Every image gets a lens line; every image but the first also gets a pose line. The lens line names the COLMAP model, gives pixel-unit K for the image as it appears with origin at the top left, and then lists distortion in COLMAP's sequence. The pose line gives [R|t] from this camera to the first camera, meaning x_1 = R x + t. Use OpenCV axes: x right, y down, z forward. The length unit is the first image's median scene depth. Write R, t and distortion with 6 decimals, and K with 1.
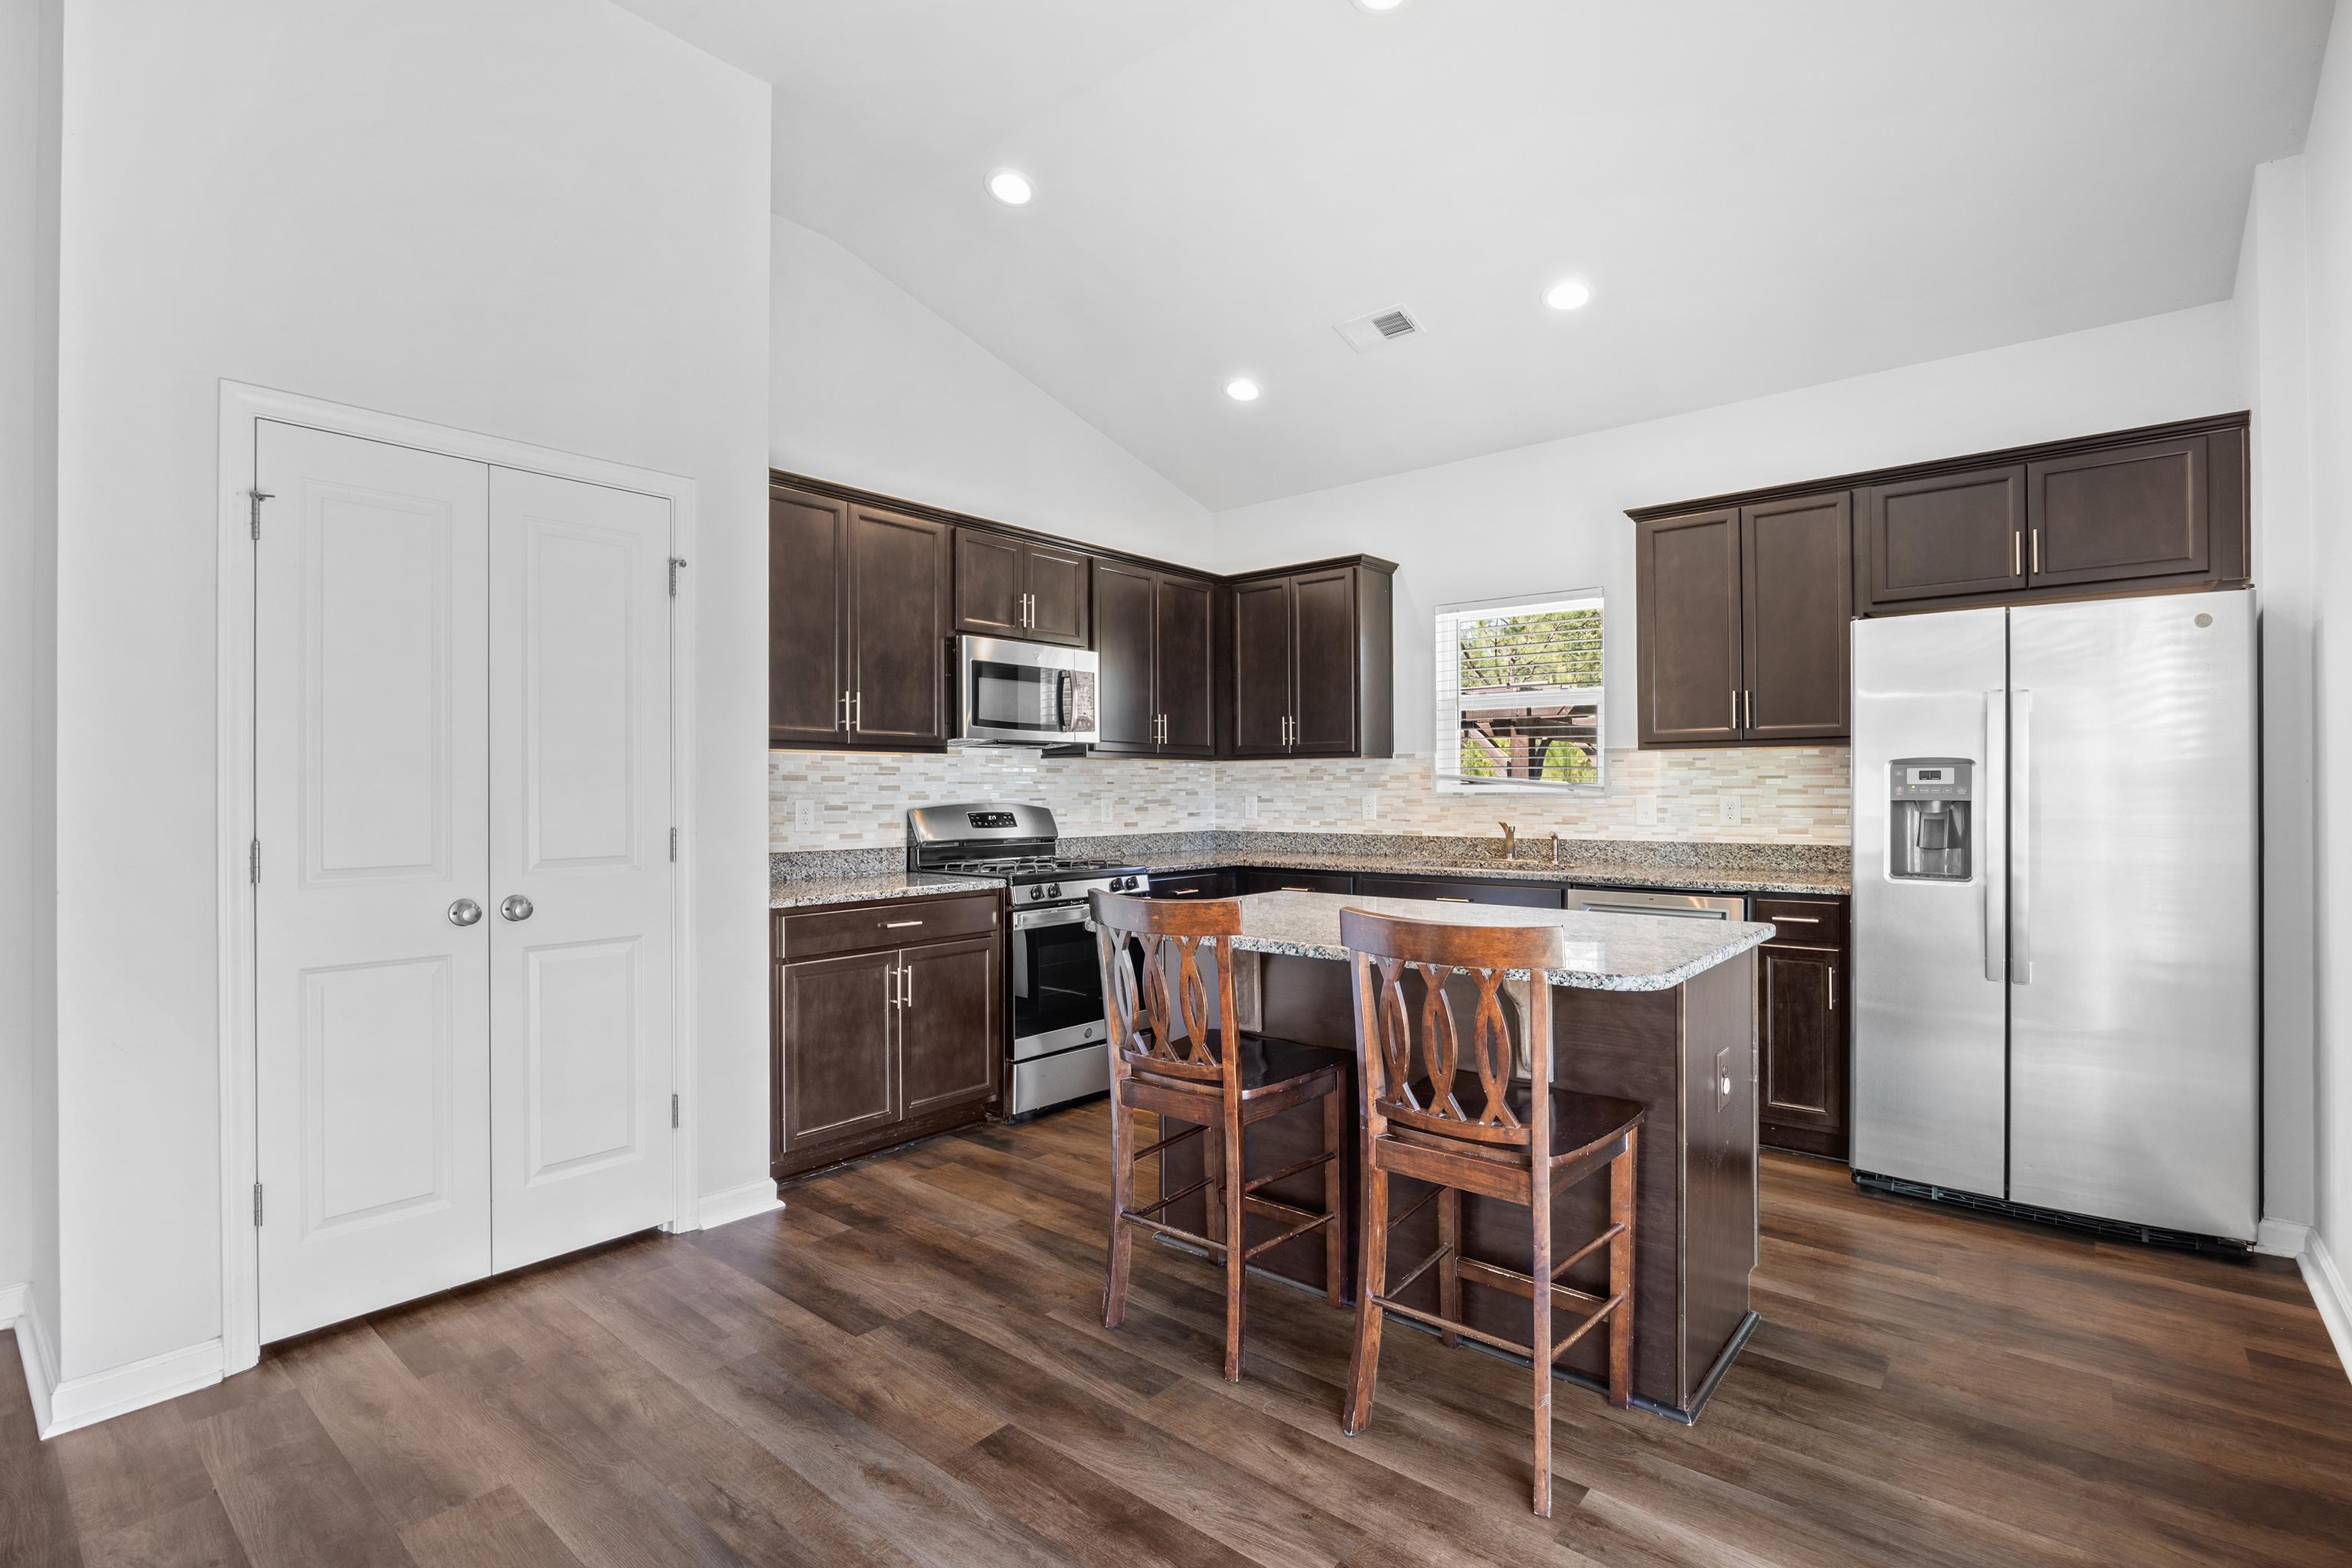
lens RADIAL K [[1091.2, 0, 1176.0], [0, 1091.2, 784.0], [0, 0, 1]] dist [-0.004106, -0.000880]
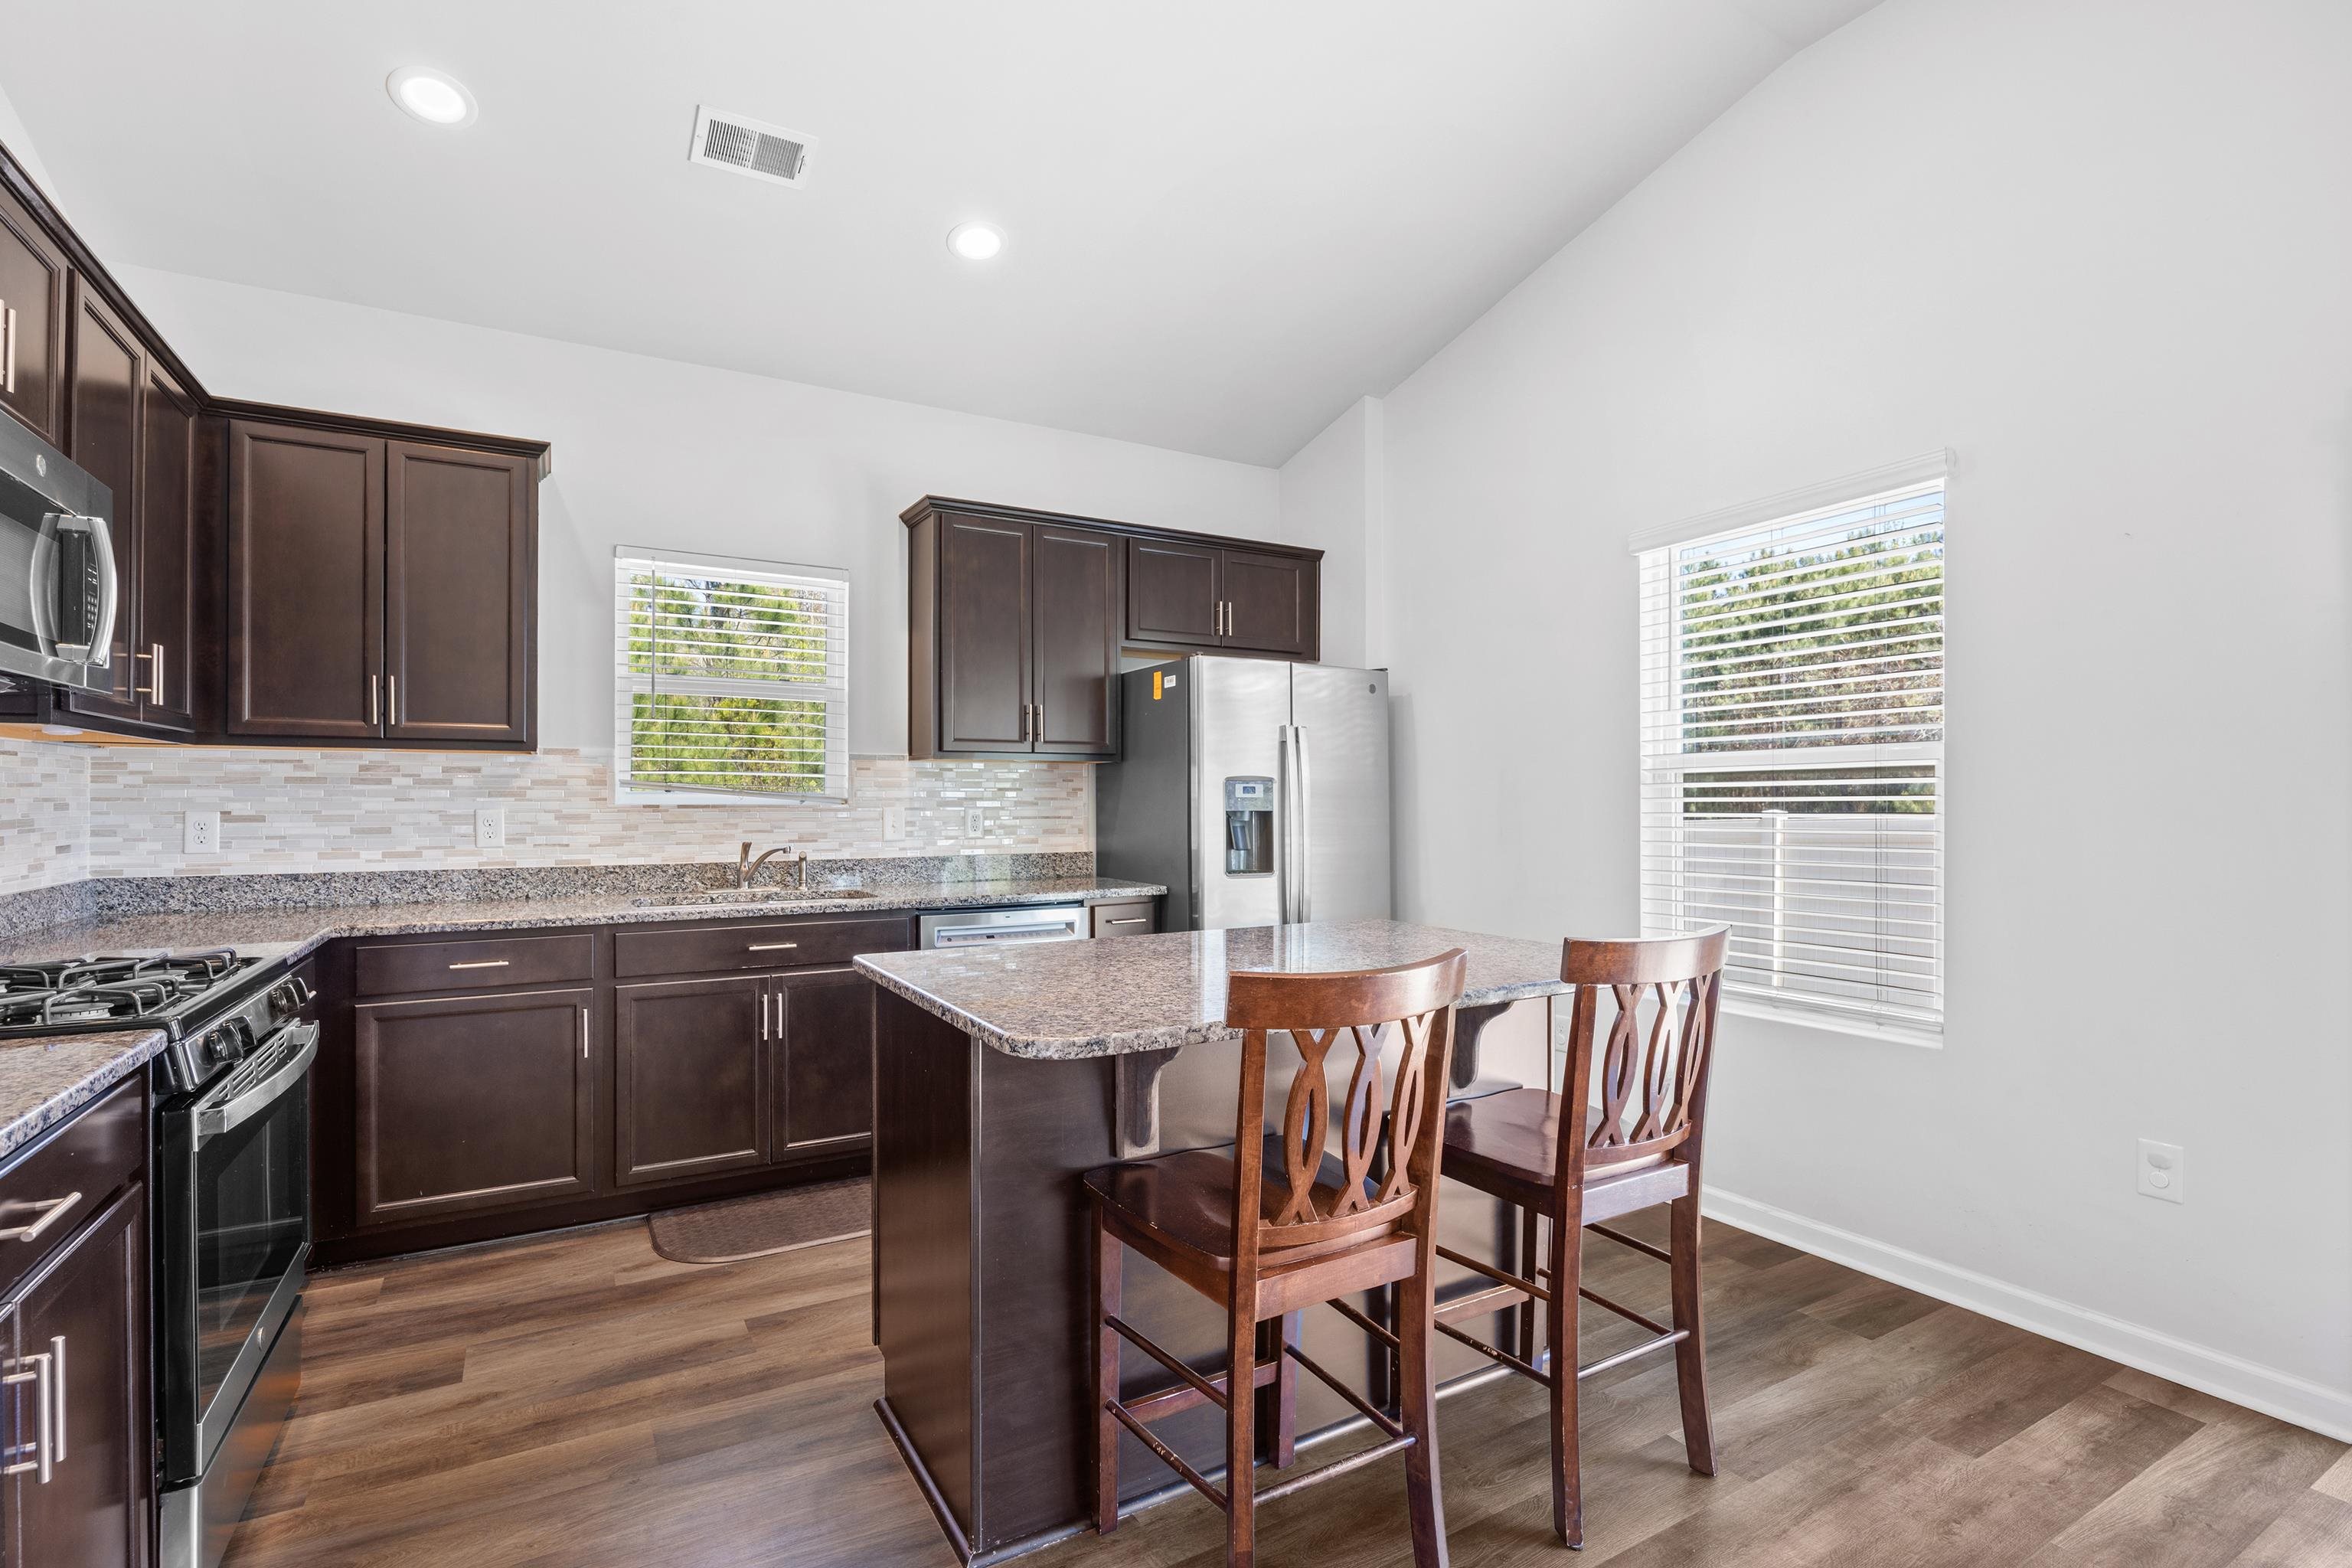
lens RADIAL K [[1091.2, 0, 1176.0], [0, 1091.2, 784.0], [0, 0, 1]] dist [-0.004106, -0.000880]
pose [[0.347289, 0.017305, 0.937599, -0.305601], [-0.006666, 0.999850, -0.015985, 0.003355], [-0.937735, -0.000699, 0.347352, 0.408172]]
